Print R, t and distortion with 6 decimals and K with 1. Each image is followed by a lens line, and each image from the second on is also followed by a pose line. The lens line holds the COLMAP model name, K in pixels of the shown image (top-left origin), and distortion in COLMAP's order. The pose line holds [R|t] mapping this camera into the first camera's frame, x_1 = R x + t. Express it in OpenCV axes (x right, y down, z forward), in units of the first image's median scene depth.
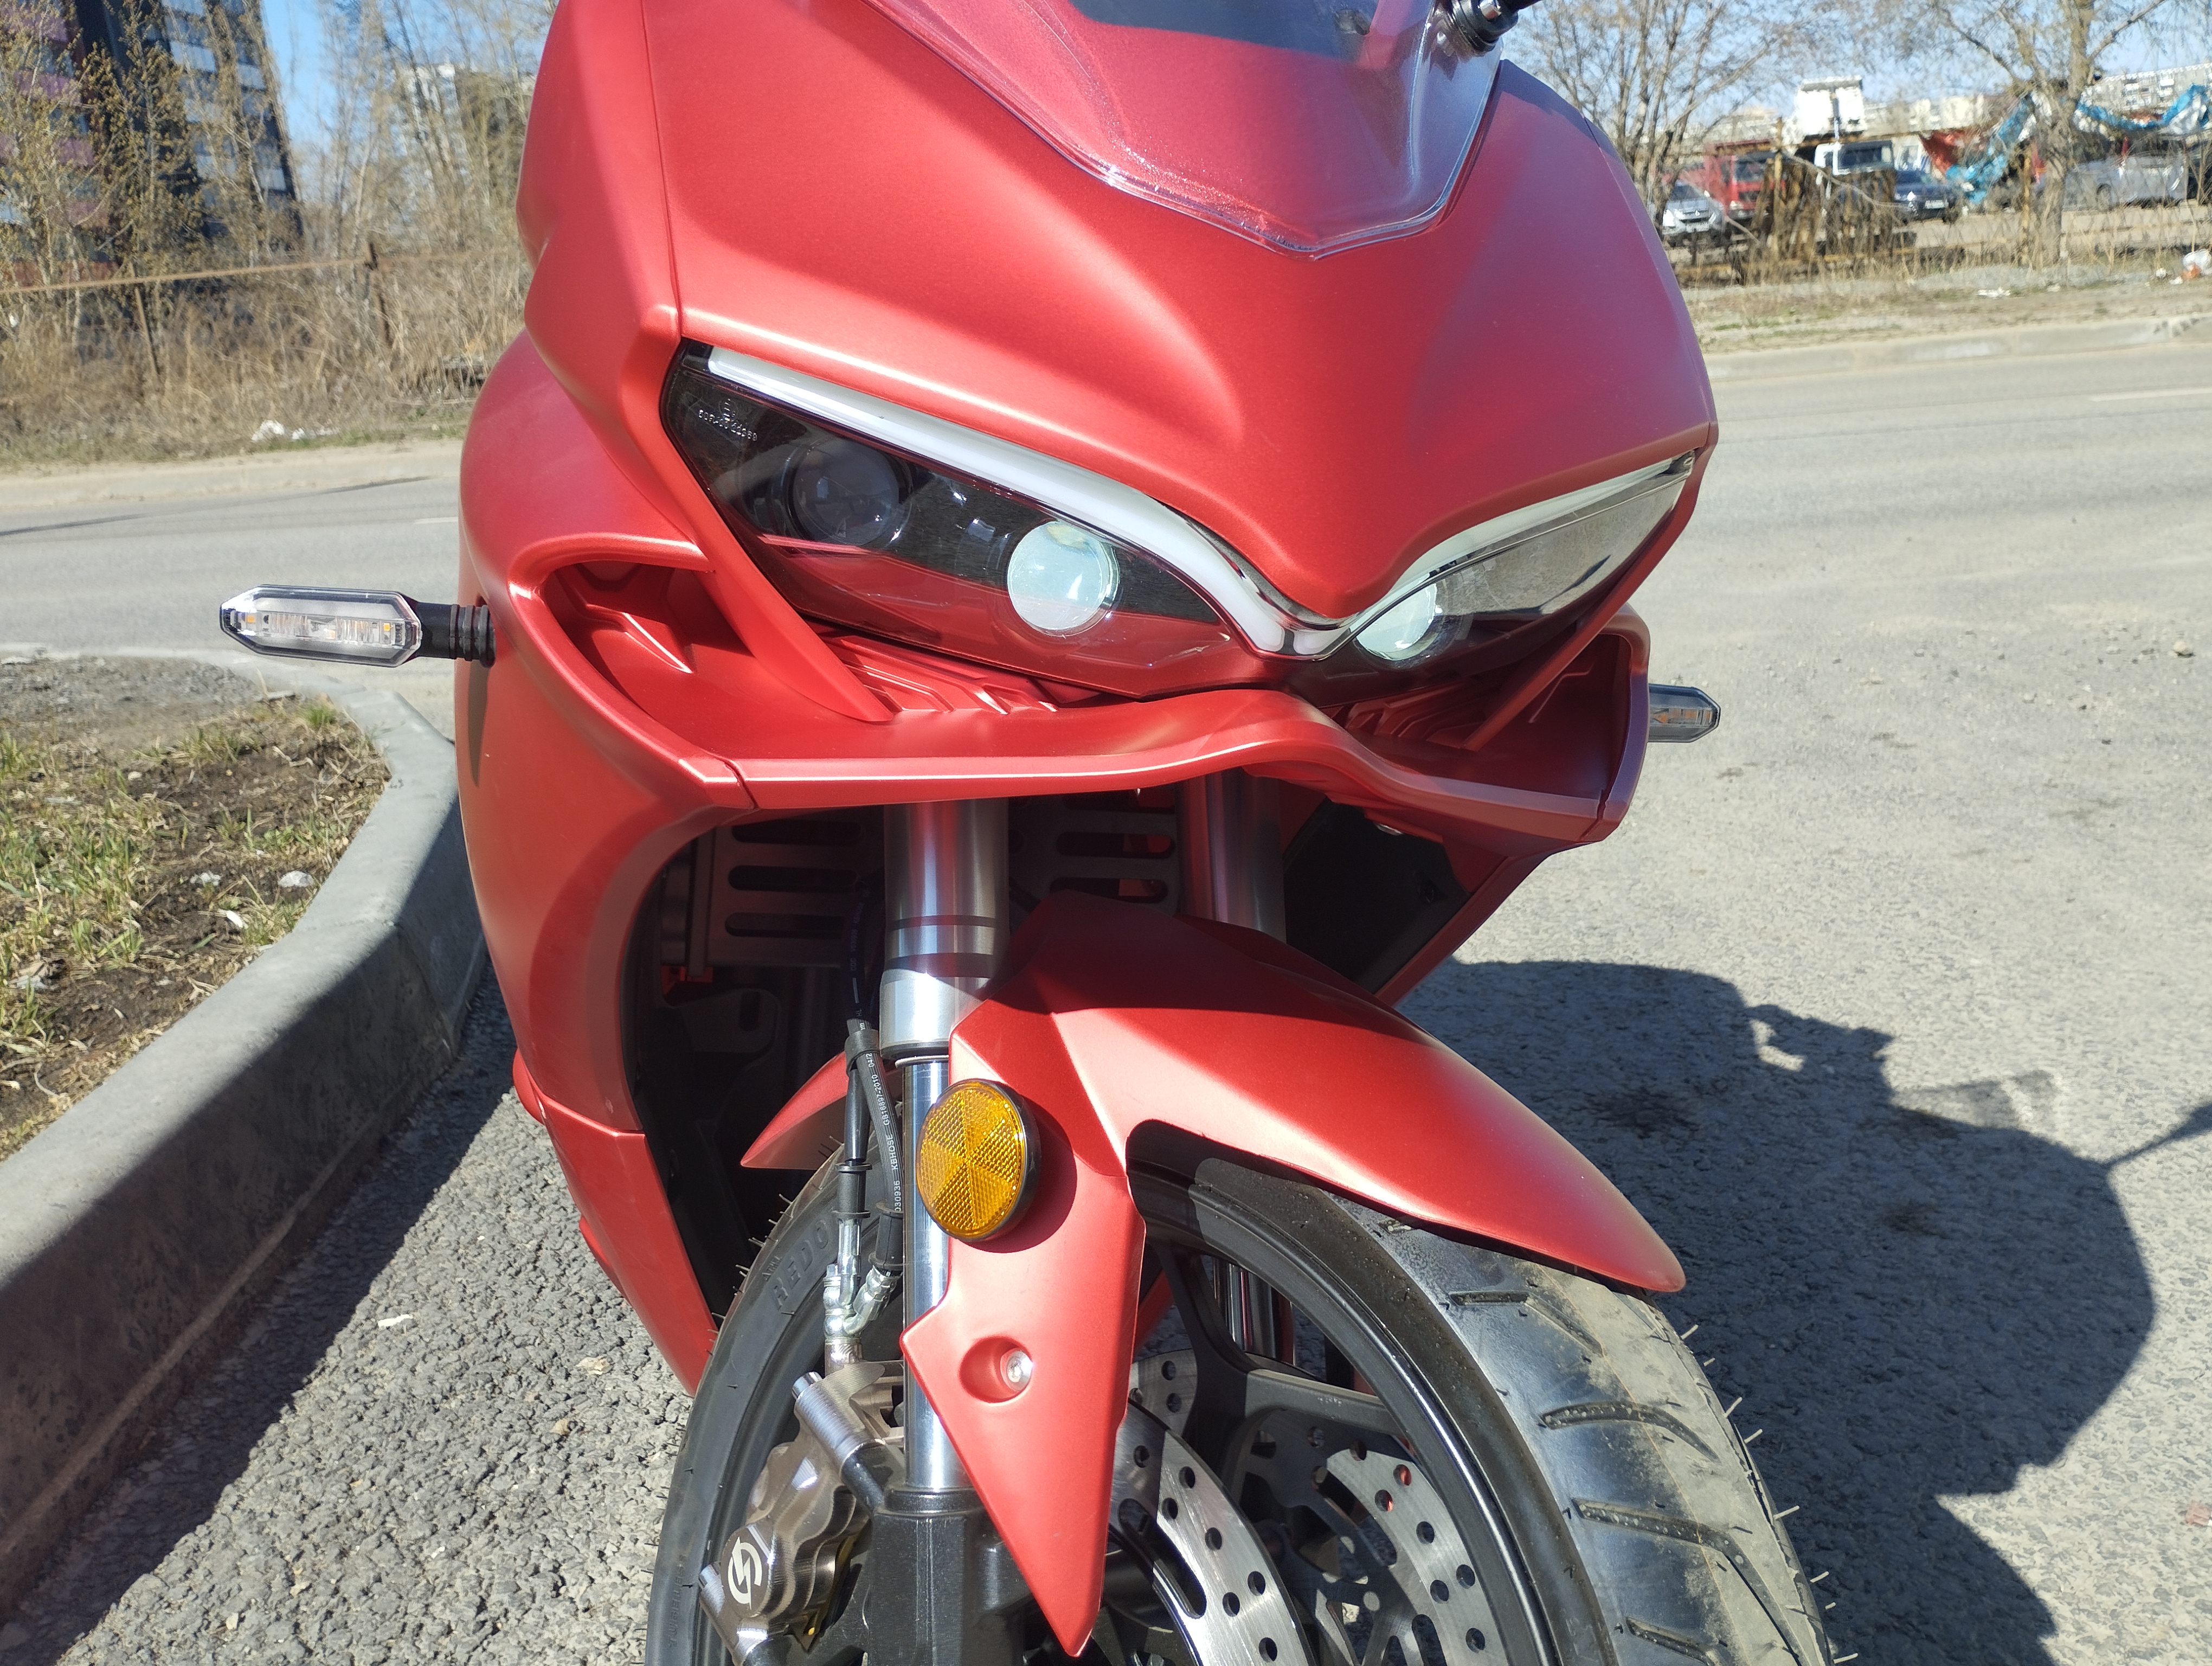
lens RADIAL K [[1873.2, 0, 1104.9], [0, 1873.2, 826.7], [0, 0, 1]] dist [0.044697, -0.052861]
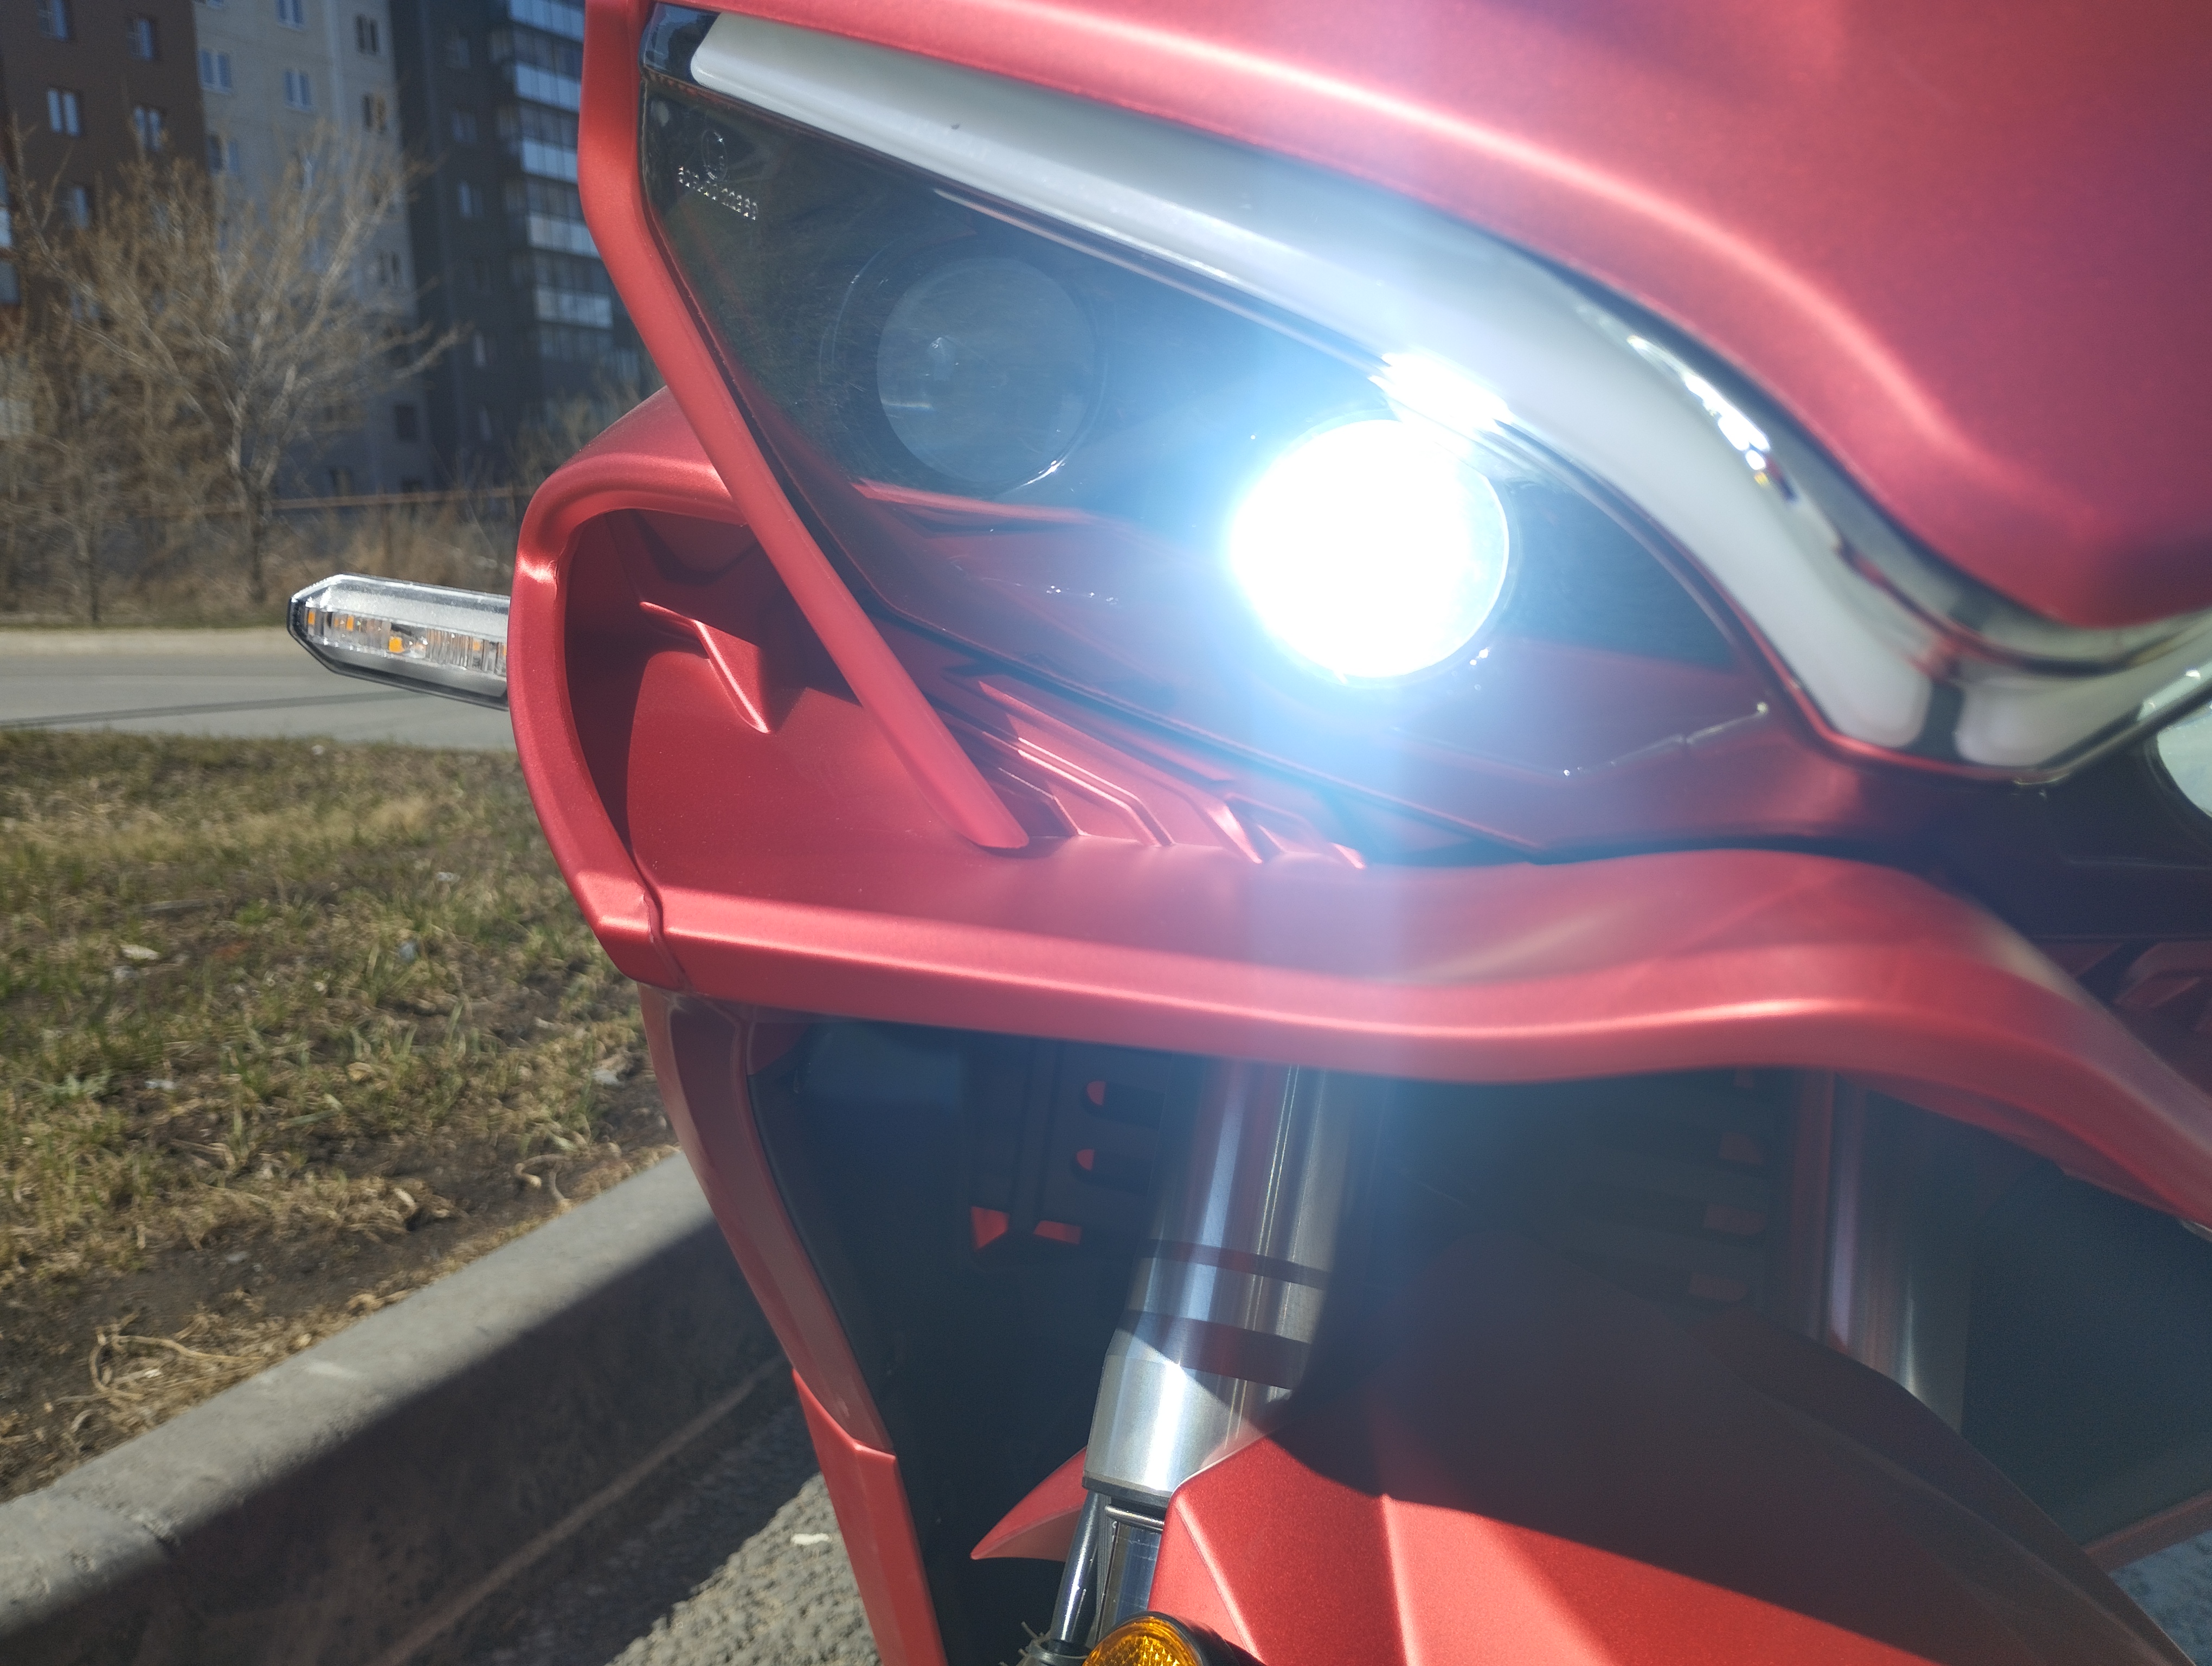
lens RADIAL K [[1873.2, 0, 1087.9], [0, 1873.2, 814.4], [0, 0, 1]] dist [0.044697, -0.052861]
pose [[0.919894, 0.103521, -0.378257, 0.034936], [-0.144675, 0.986078, -0.081971, -0.013088], [0.364505, 0.130129, 0.922064, 0.254702]]
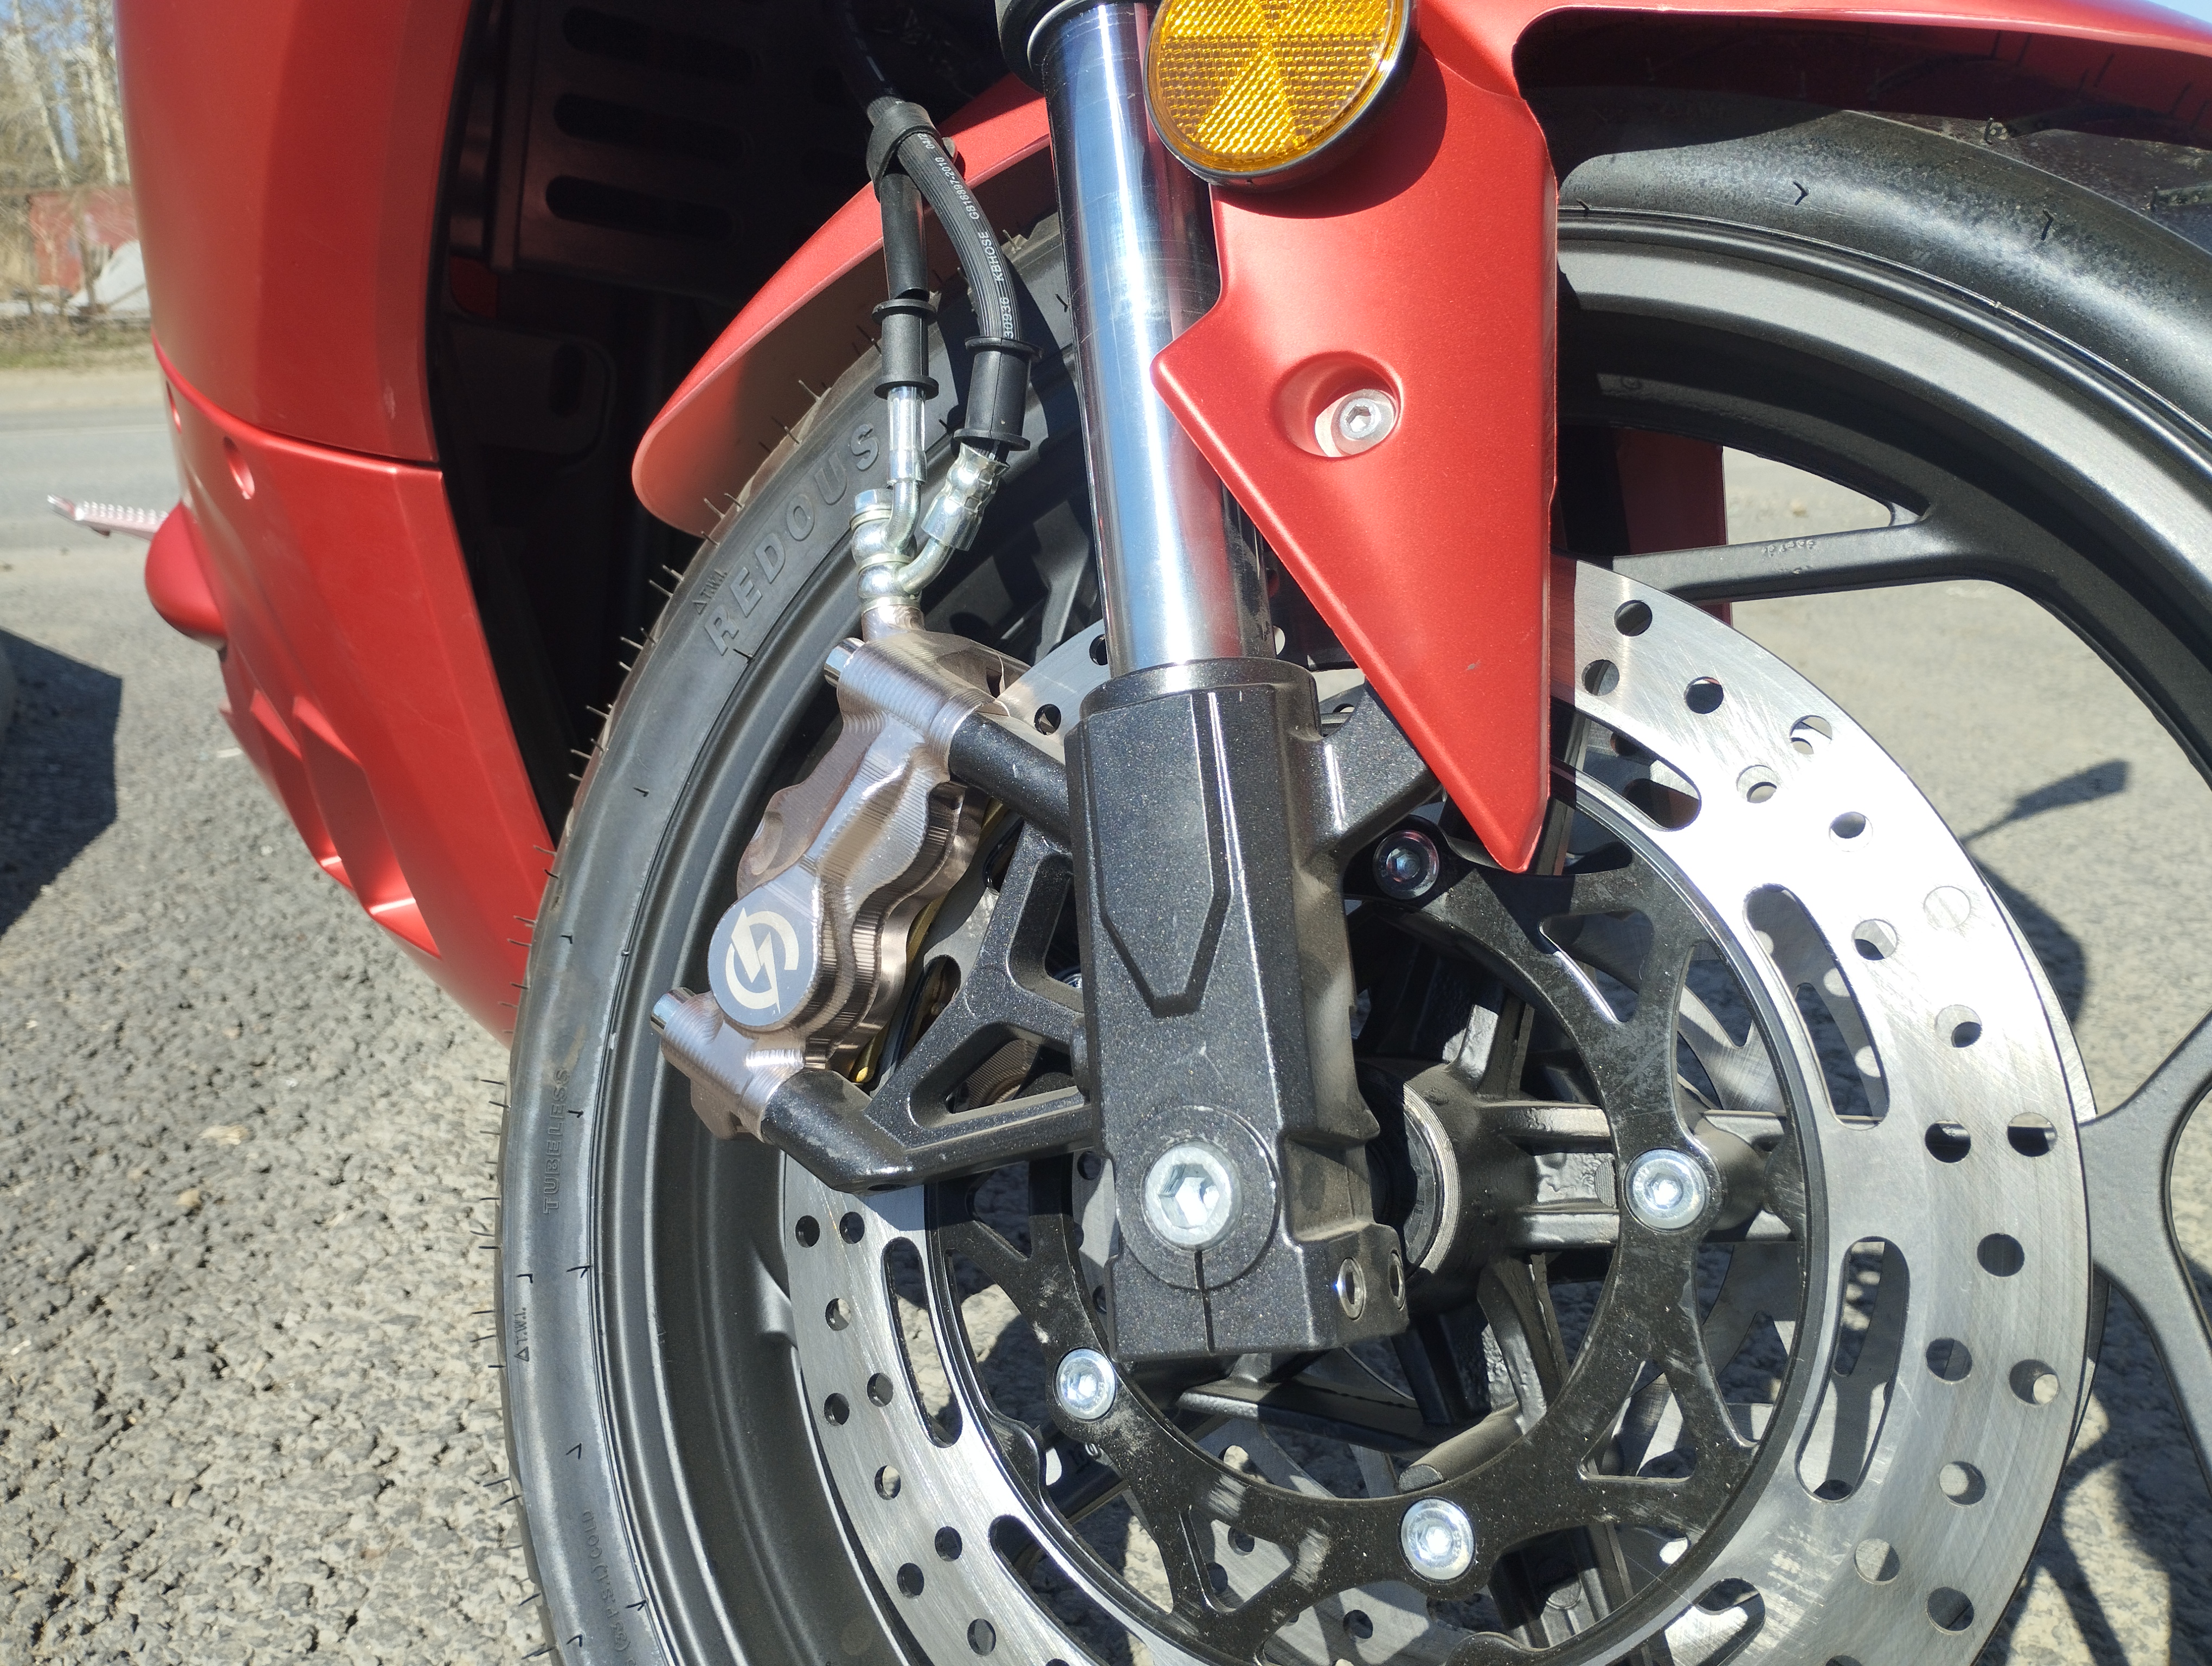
lens RADIAL K [[1873.2, 0, 1100.2], [0, 1873.2, 840.3], [0, 0, 1]] dist [0.044697, -0.052861]
pose [[0.971495, -0.021676, 0.236067, -0.124461], [0.021933, 0.999758, 0.001534, 0.198896], [-0.236043, 0.003687, 0.971736, 0.227720]]
